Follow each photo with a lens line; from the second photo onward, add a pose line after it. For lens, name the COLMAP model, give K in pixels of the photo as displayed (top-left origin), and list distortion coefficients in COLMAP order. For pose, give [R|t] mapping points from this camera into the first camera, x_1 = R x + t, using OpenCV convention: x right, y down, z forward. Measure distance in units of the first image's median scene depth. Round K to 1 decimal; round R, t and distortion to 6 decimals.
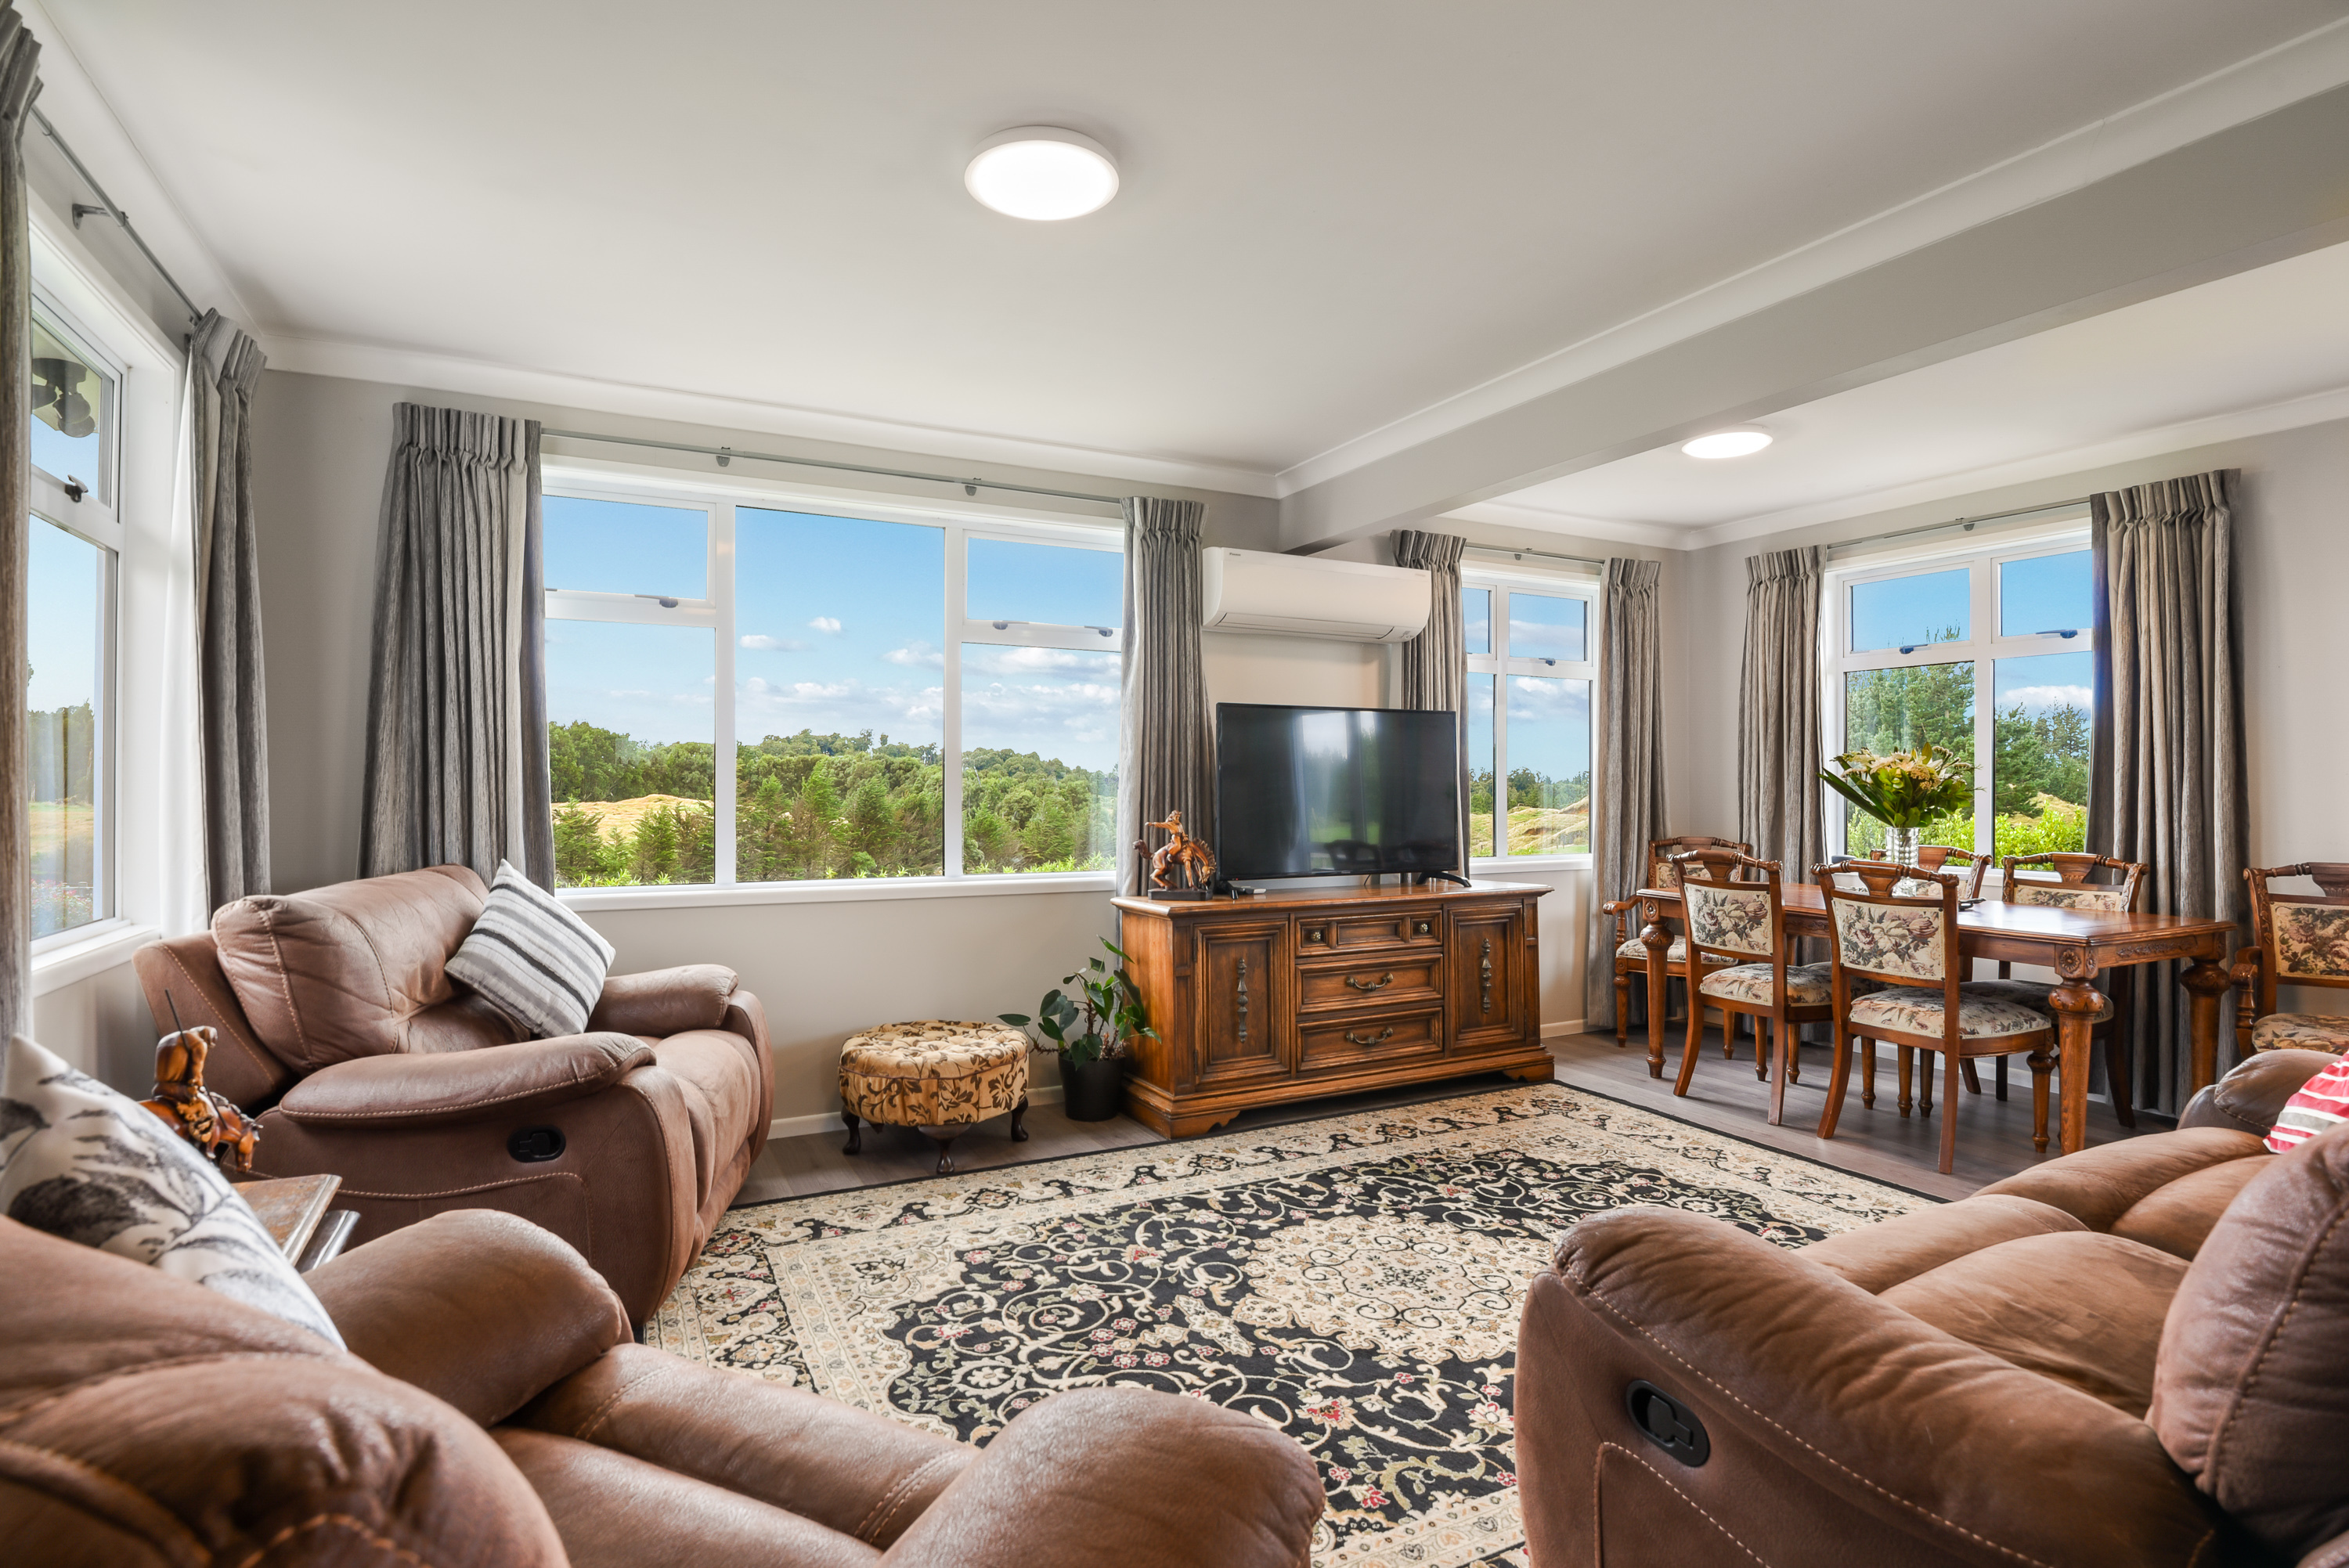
lens RADIAL K [[1160.4, 0, 1155.7], [0, 1160.4, 782.7], [0, 0, 1]] dist [-0.003009, -0.001967]
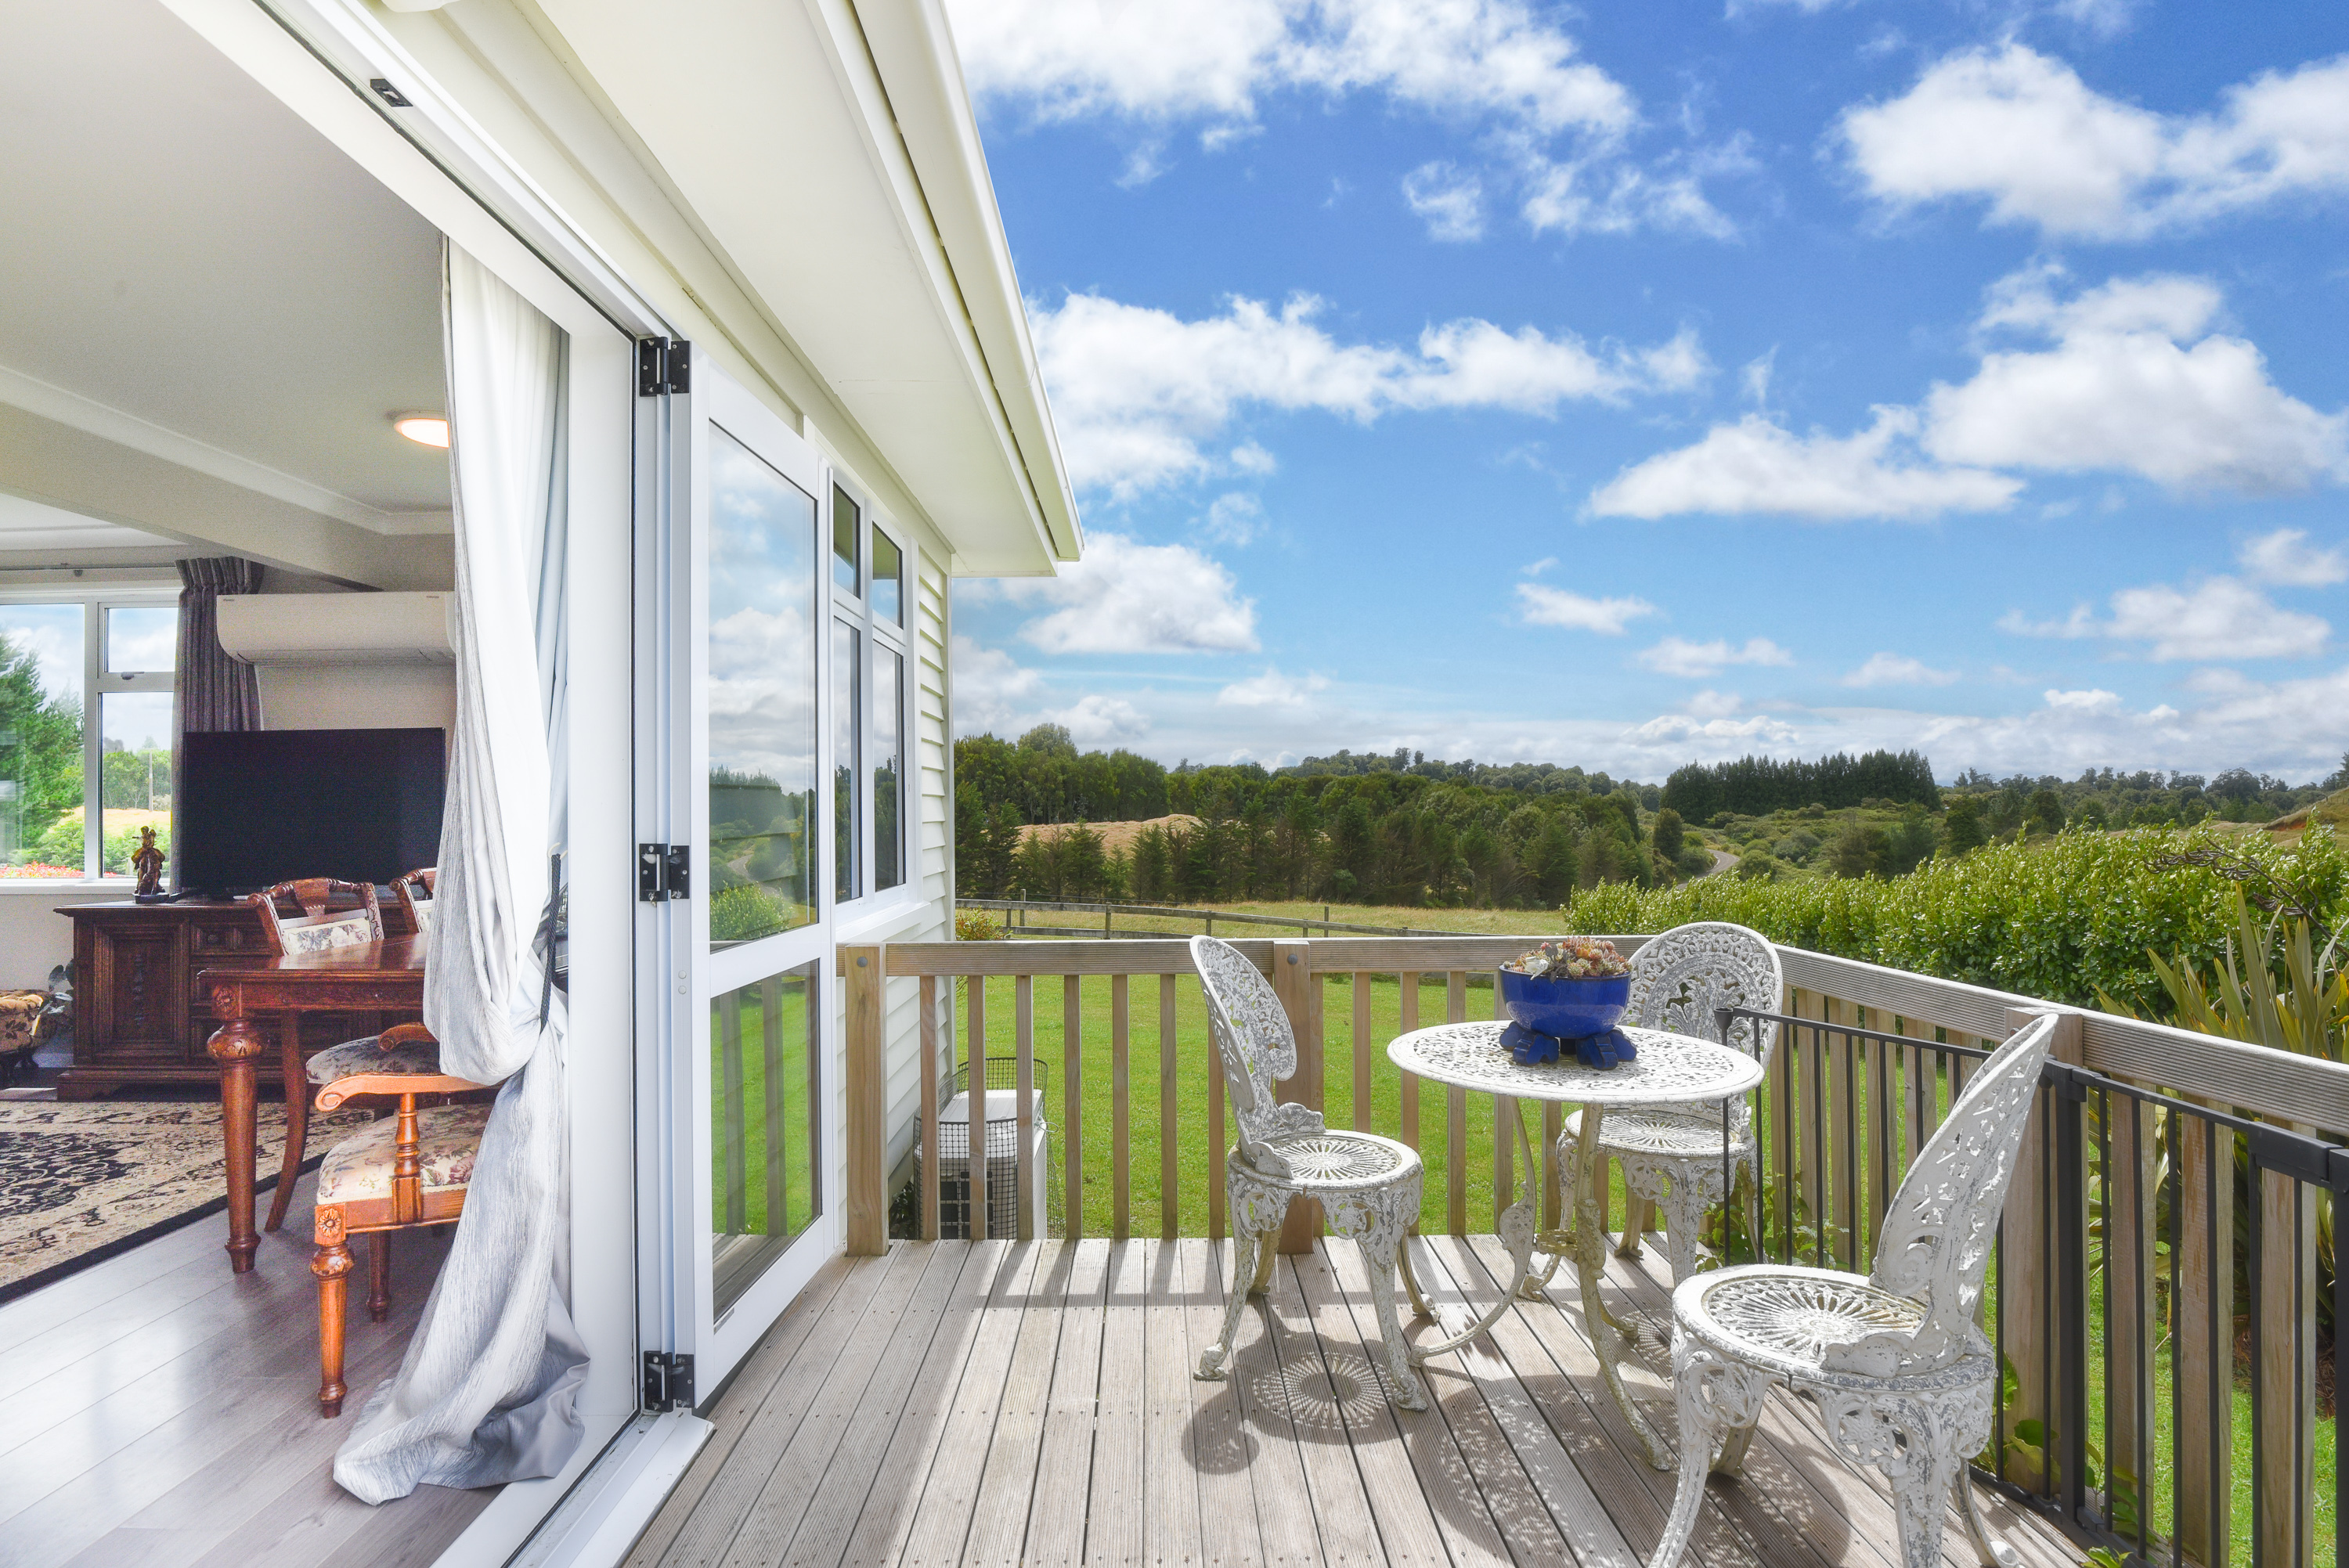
lens RADIAL K [[1160.4, 0, 1171.5], [0, 1160.4, 777.9], [0, 0, 1]] dist [-0.003009, -0.001967]
pose [[0.870014, -0.022552, -0.492512, 1.138020], [0.012723, 0.999648, -0.023299, 0.012906], [0.492864, 0.014004, 0.869994, 0.374090]]
